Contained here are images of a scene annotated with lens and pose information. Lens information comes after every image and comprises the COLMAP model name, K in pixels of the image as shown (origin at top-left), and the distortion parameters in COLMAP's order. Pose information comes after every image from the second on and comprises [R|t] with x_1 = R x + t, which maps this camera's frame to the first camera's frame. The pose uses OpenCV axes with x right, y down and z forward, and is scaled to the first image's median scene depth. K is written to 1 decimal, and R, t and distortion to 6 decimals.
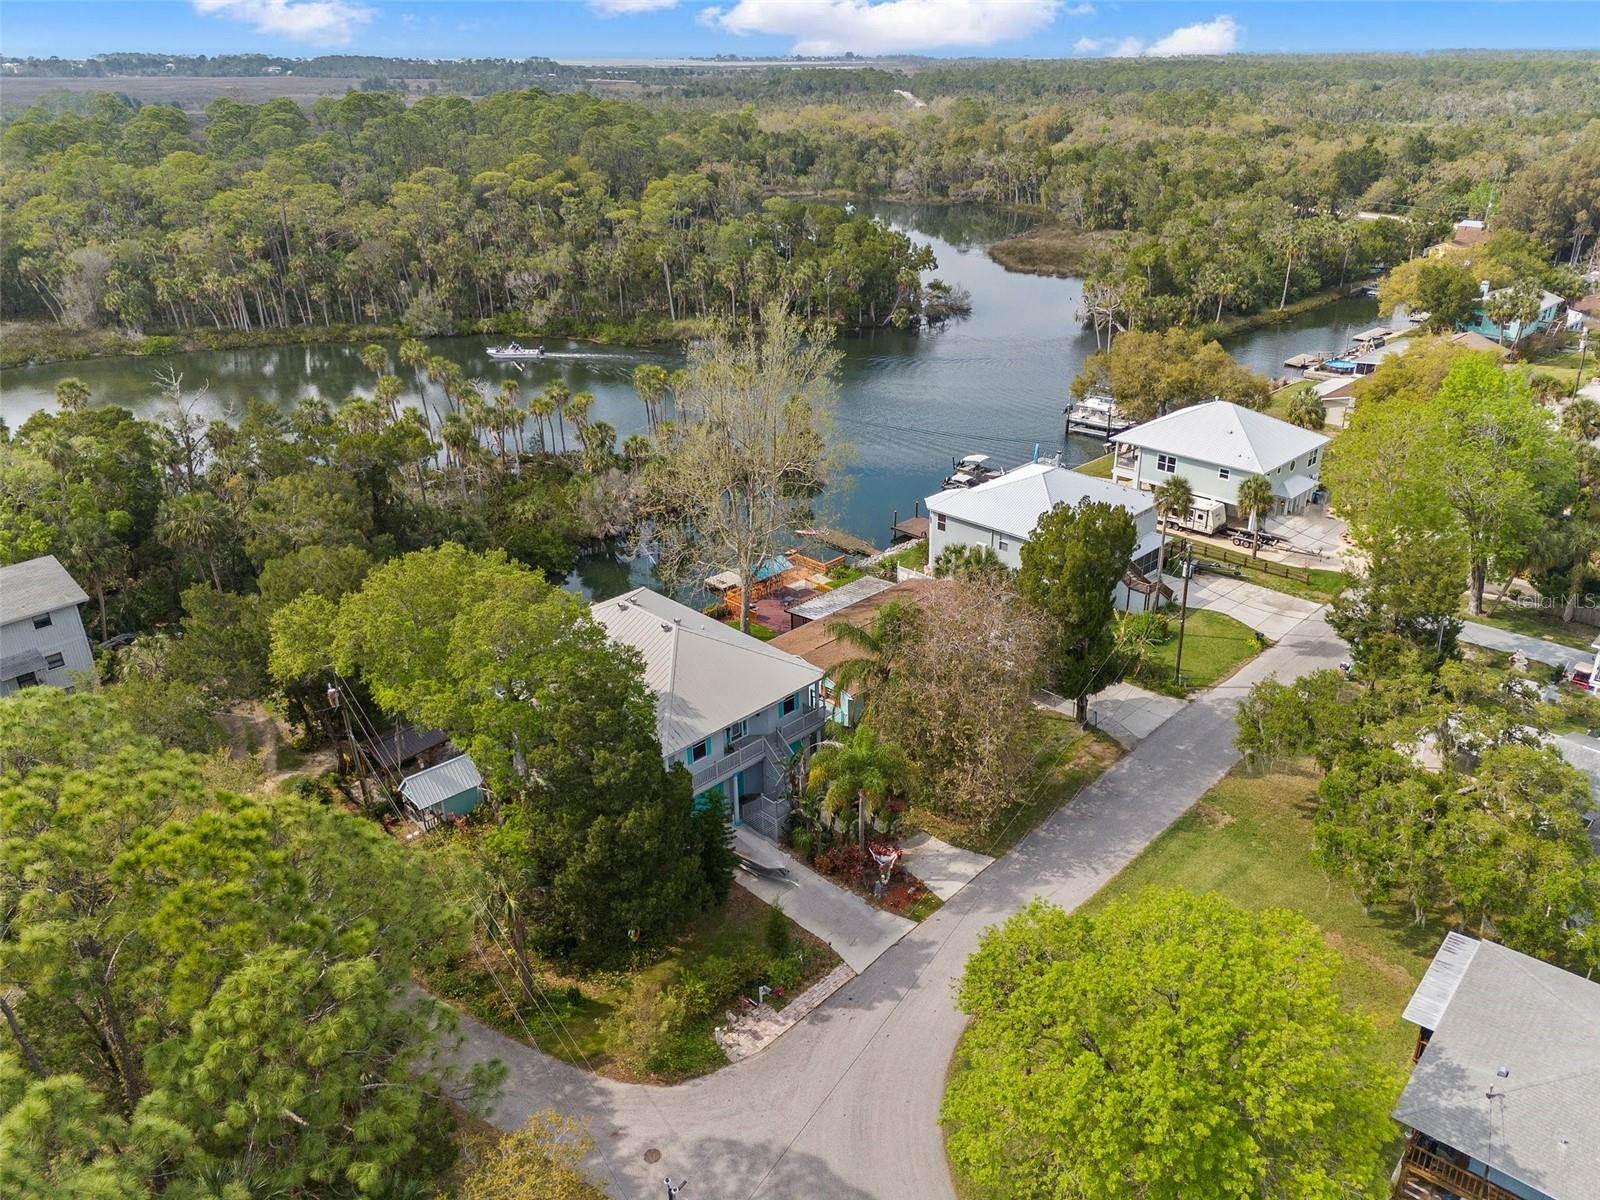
lens RADIAL K [[1171.9, 0, 801.0], [0, 1171.9, 600.7], [0, 0, 1]] dist [0.047432, -0.024607]
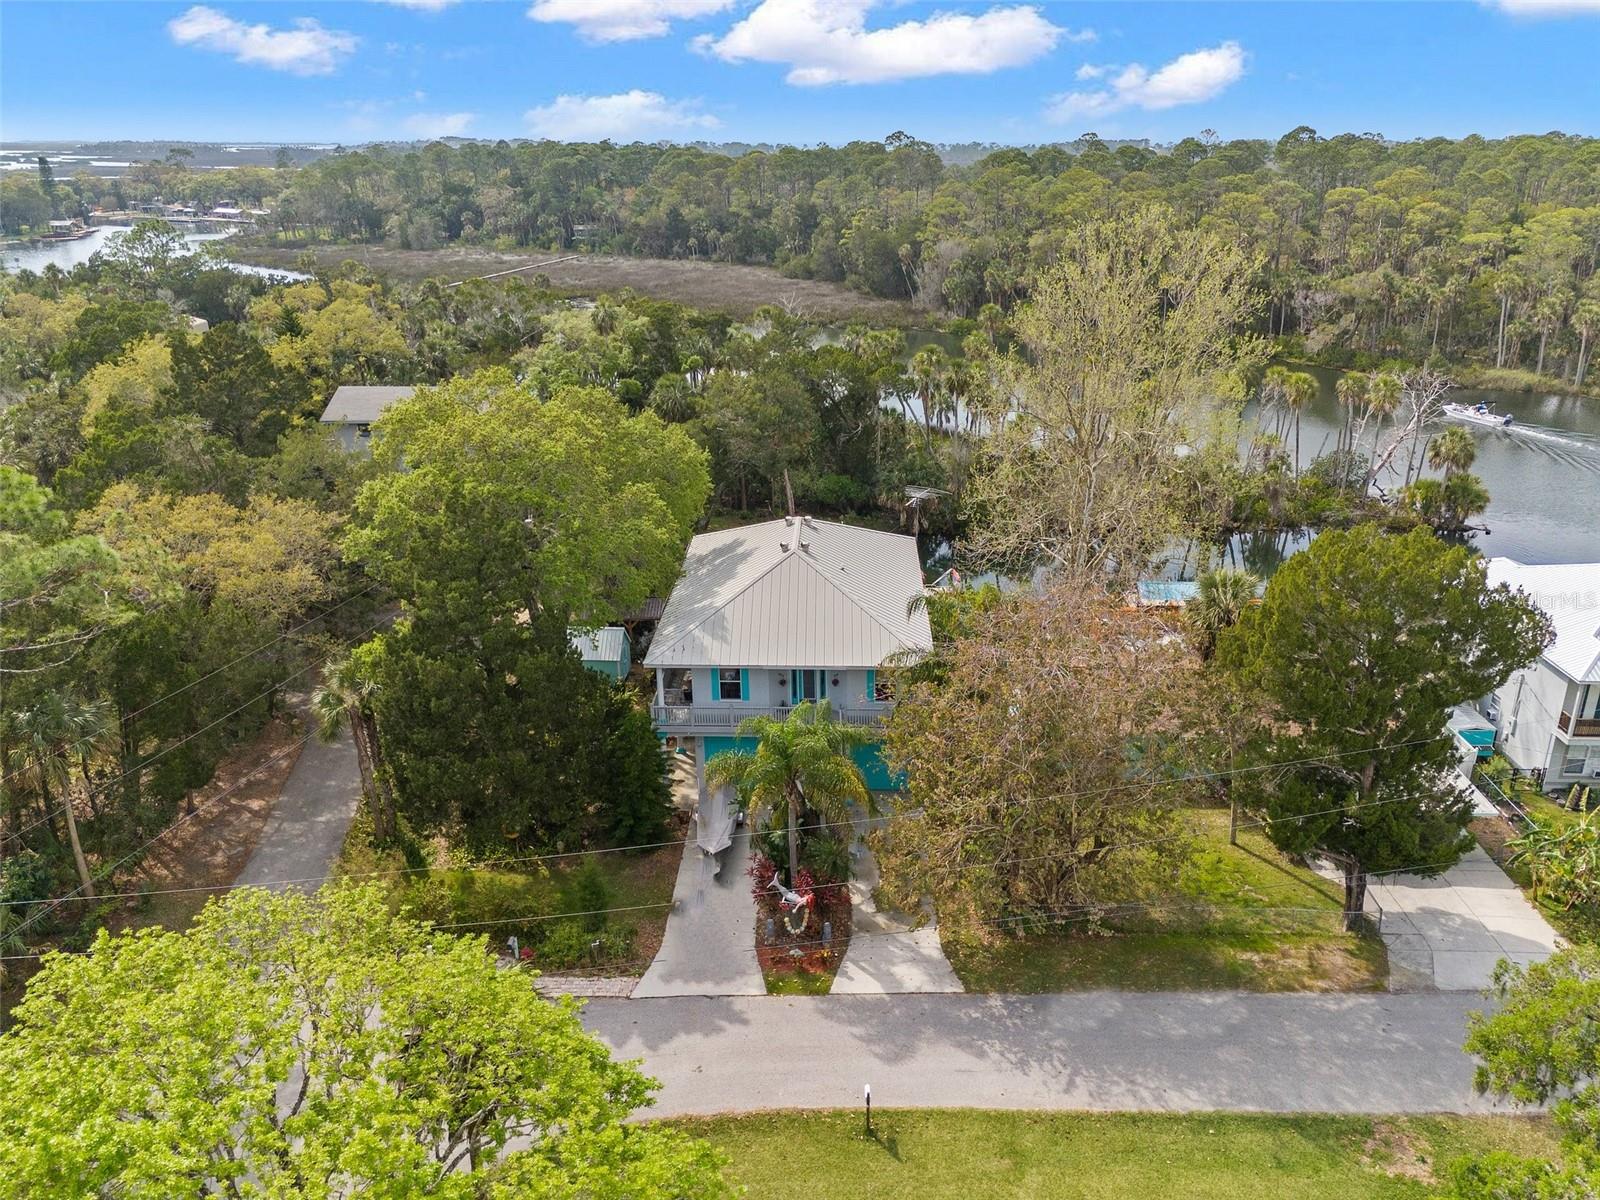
lens RADIAL K [[1171.9, 0, 805.0], [0, 1171.9, 616.7], [0, 0, 1]] dist [0.047432, -0.024607]
pose [[0.678179, 0.275682, -0.681229, 0.481424], [-0.309148, 0.947983, 0.075869, 0.003968], [0.666709, 0.159148, 0.728129, 0.435339]]
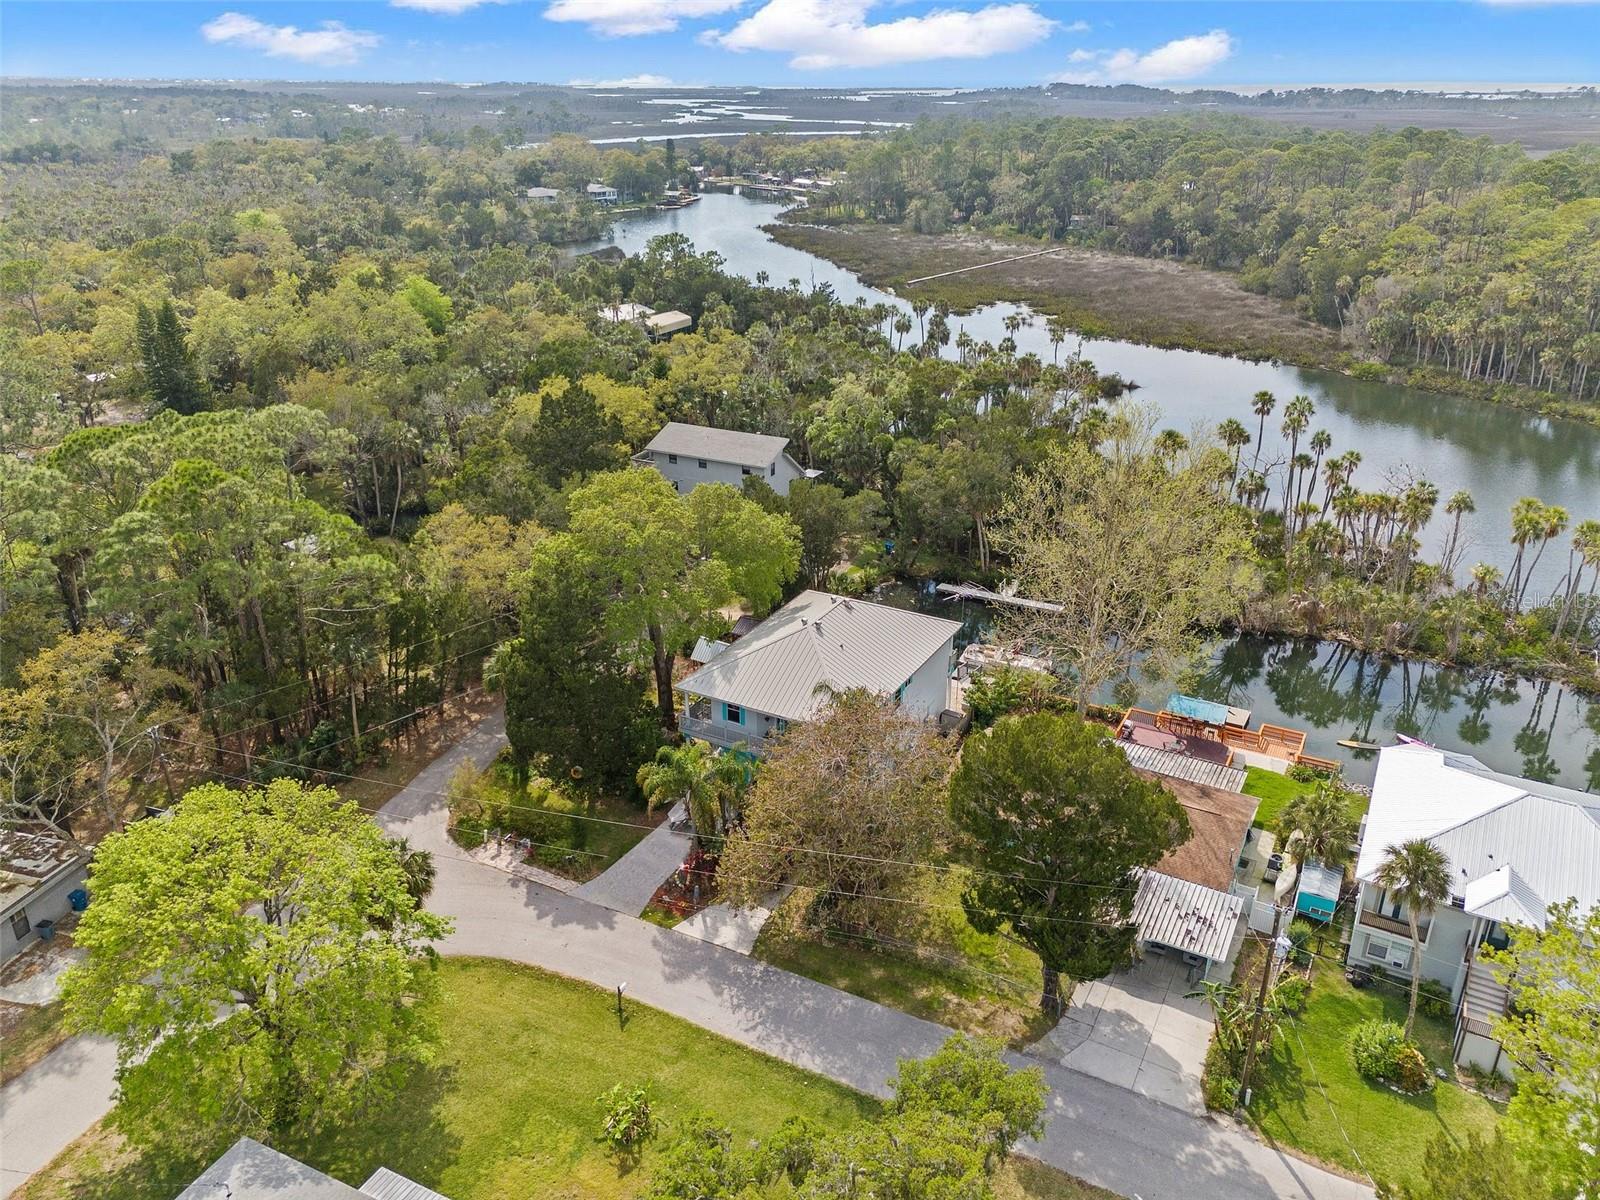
lens RADIAL K [[1171.9, 0, 808.8], [0, 1171.9, 592.6], [0, 0, 1]] dist [0.047432, -0.024607]
pose [[0.267676, 0.385169, -0.883173, 0.897574], [-0.404402, 0.876887, 0.259860, -0.302971], [0.874533, 0.287599, 0.390485, 0.576334]]
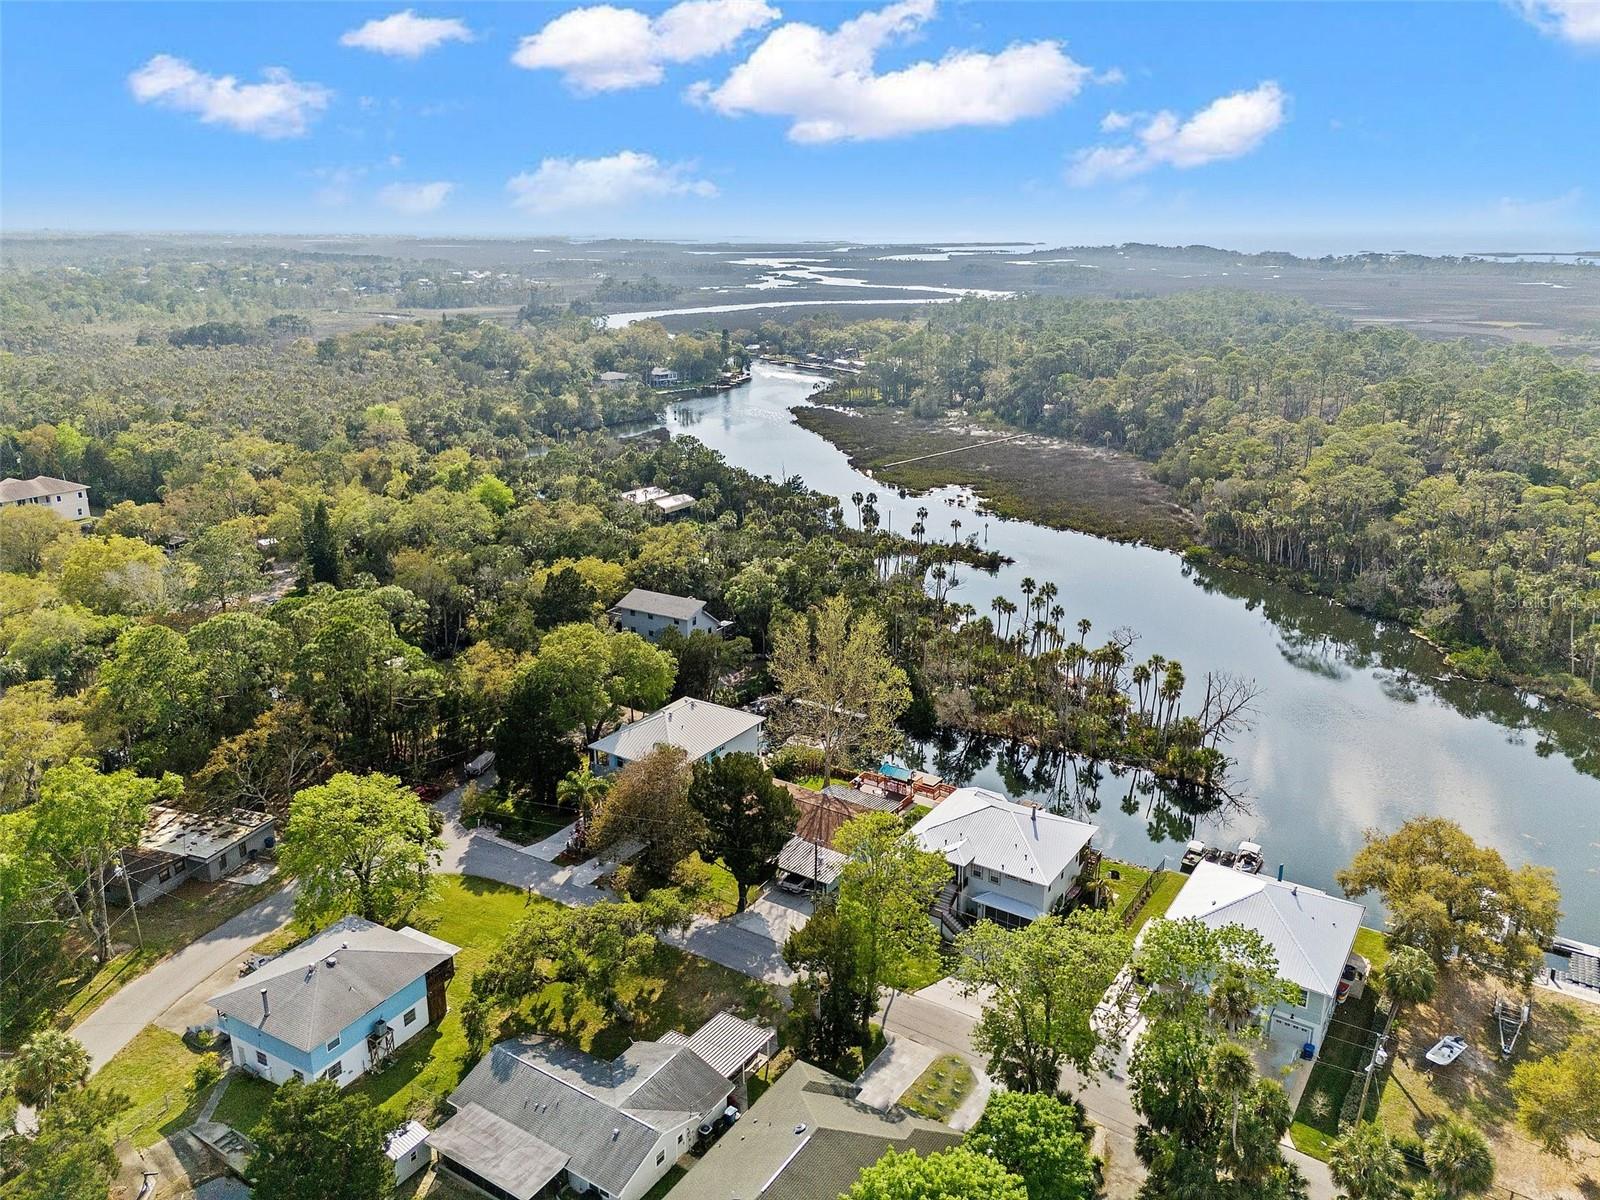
lens RADIAL K [[1171.9, 0, 800.2], [0, 1171.9, 598.6], [0, 0, 1]] dist [0.047432, -0.024607]
pose [[0.186519, 0.292859, -0.937787, 1.801695], [-0.409558, 0.890819, 0.196733, -0.656200], [0.893013, 0.347384, 0.286098, 0.587214]]
